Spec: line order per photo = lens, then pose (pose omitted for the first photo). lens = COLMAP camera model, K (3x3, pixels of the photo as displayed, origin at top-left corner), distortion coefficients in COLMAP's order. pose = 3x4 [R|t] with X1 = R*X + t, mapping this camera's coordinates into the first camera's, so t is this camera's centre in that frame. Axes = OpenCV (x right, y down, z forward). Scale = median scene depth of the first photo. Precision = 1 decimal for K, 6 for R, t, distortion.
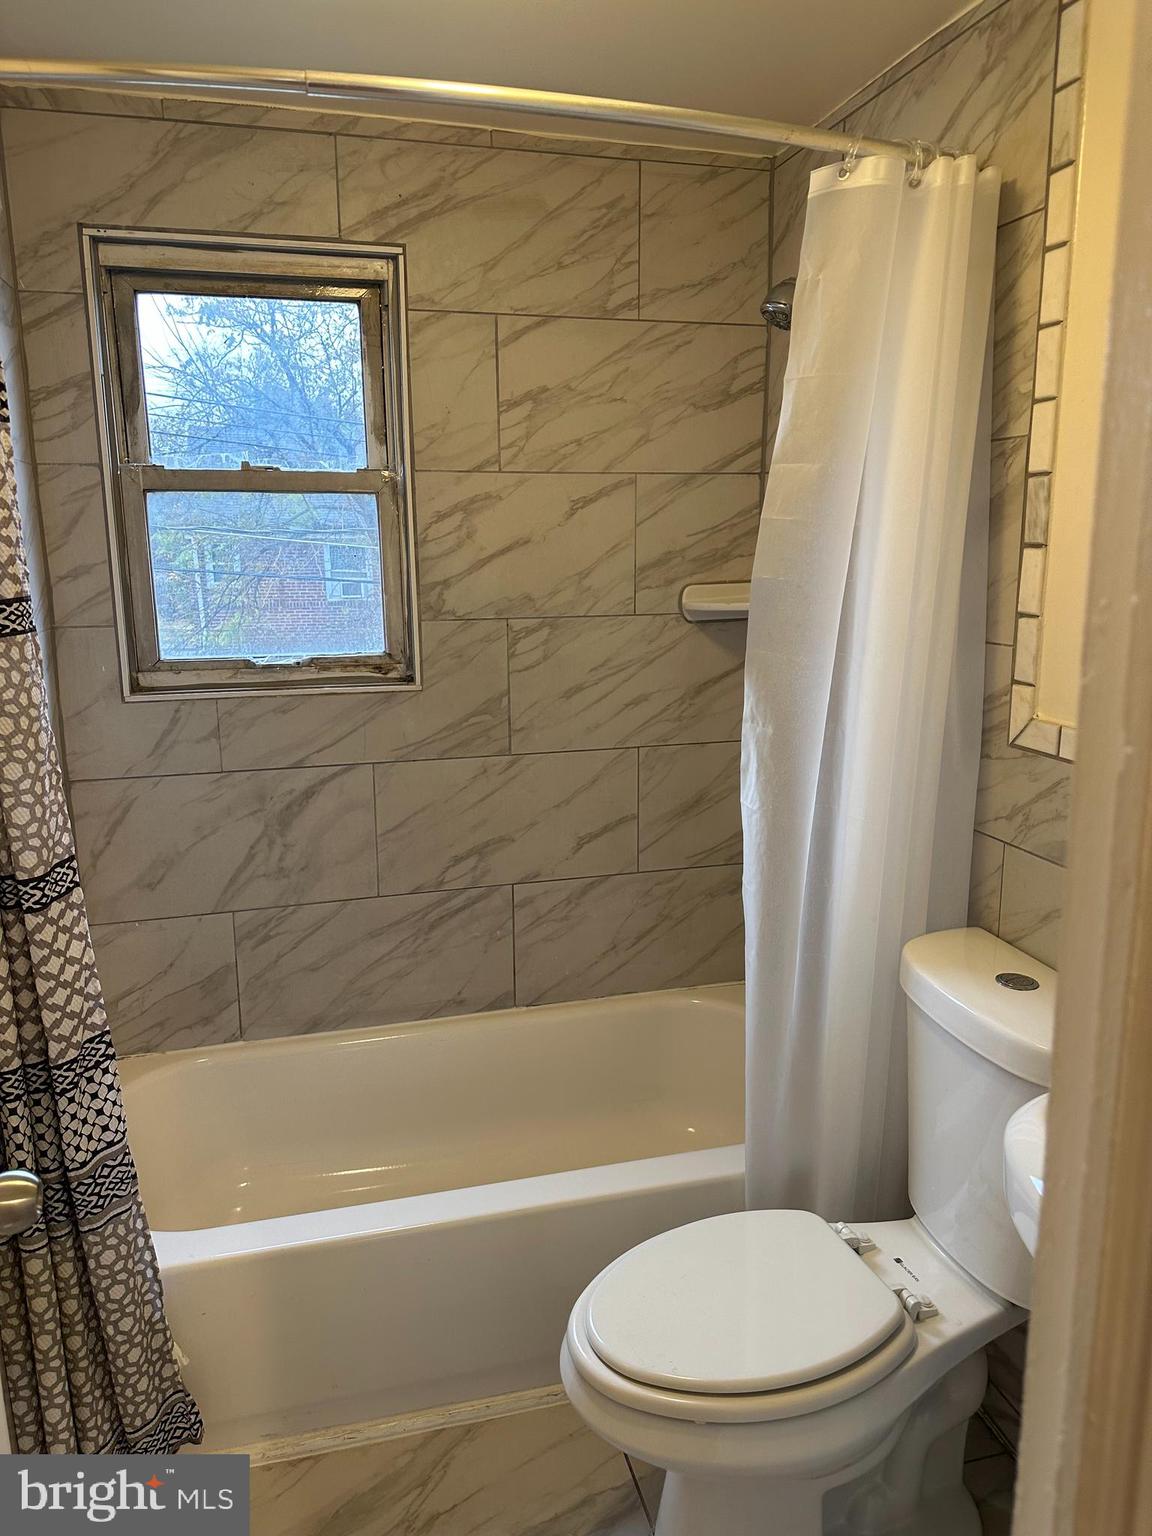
lens RADIAL K [[1078.1, 0, 551.3], [0, 1078.1, 767.4], [0, 0, 1]] dist [0.129803, -0.191276]
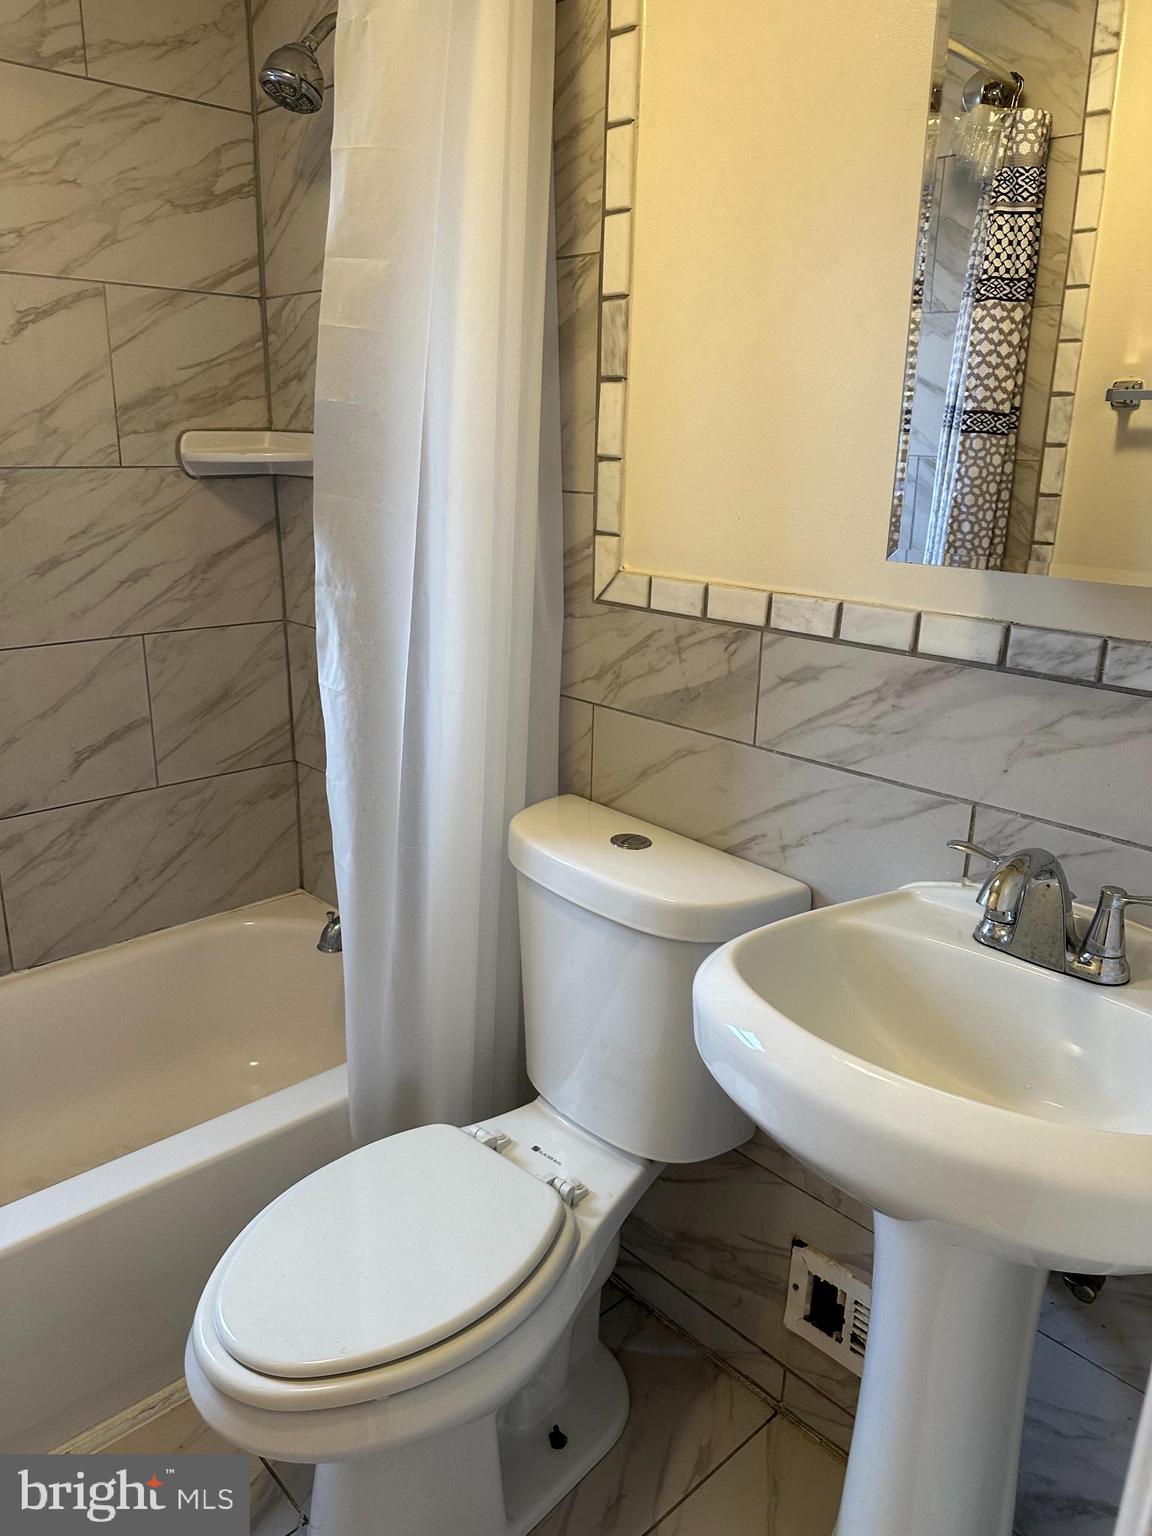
lens RADIAL K [[1098.6, 0, 556.5], [0, 1098.6, 772.7], [0, 0, 1]] dist [0.069041, -0.094355]
pose [[0.878570, -0.113943, 0.463822, -0.049524], [0.068510, 0.991149, 0.113714, 0.011921], [-0.472674, -0.068129, 0.878600, 0.121810]]
